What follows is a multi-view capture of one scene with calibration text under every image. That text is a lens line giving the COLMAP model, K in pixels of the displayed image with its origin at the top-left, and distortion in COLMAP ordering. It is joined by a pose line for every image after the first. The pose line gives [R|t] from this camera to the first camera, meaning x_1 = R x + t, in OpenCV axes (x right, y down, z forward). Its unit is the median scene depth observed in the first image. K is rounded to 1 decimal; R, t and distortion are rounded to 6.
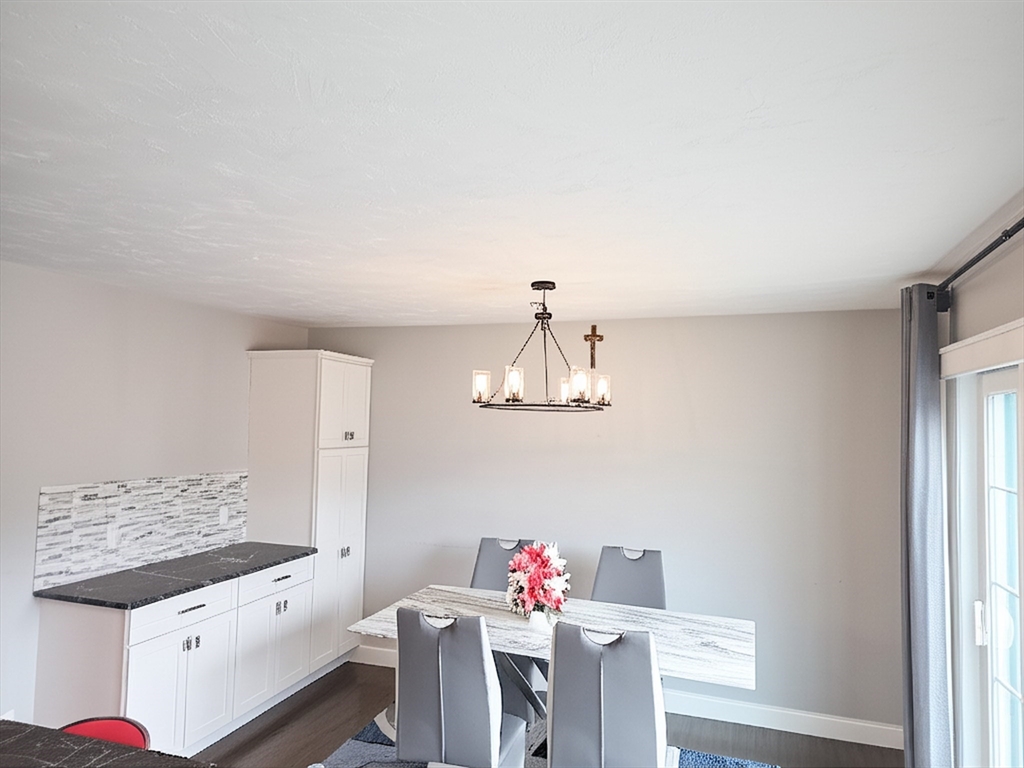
lens RADIAL K [[671.2, 0, 516.6], [0, 671.2, 377.7], [0, 0, 1]] dist [0.074447, -0.045510]
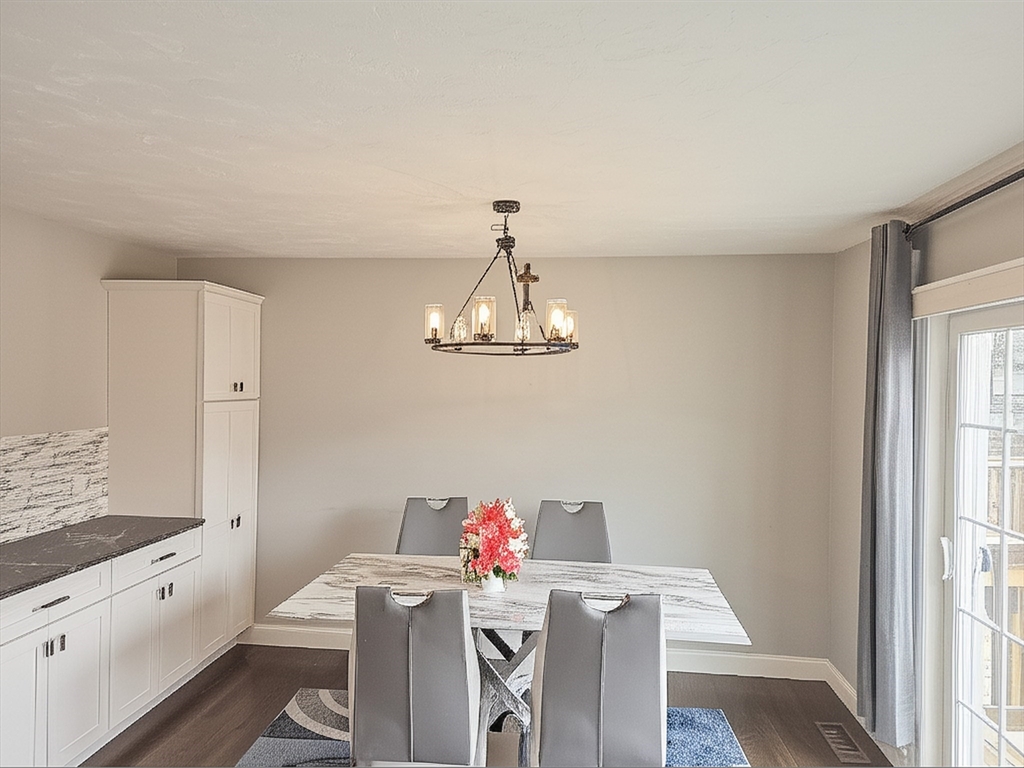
lens RADIAL K [[671.2, 0, 527.0], [0, 671.2, 381.1], [0, 0, 1]] dist [0.074447, -0.045510]
pose [[0.974829, -0.002879, 0.222936, -0.109620], [-0.012095, 0.997761, 0.065775, 0.024698], [-0.222626, -0.066816, 0.972612, 0.120539]]
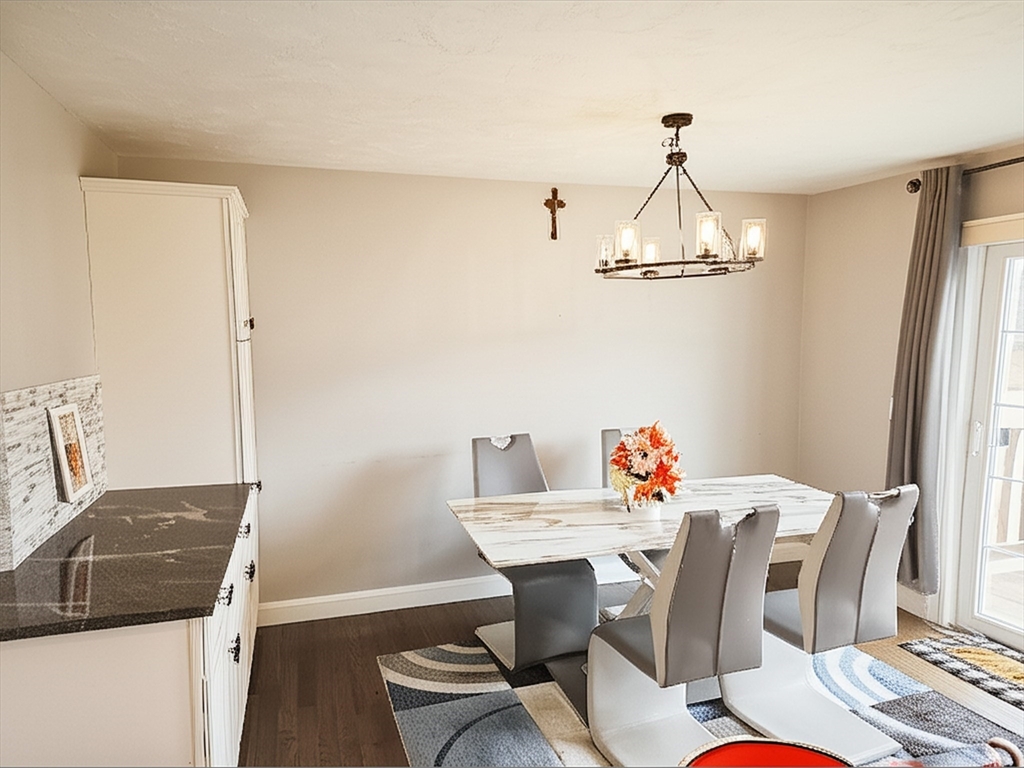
lens RADIAL K [[671.2, 0, 539.6], [0, 671.2, 378.0], [0, 0, 1]] dist [0.074447, -0.045510]
pose [[0.804073, -0.065441, 0.590918, -0.529355], [-0.018332, 0.990722, 0.134663, 0.058217], [-0.594247, -0.119111, 0.795413, 0.343961]]
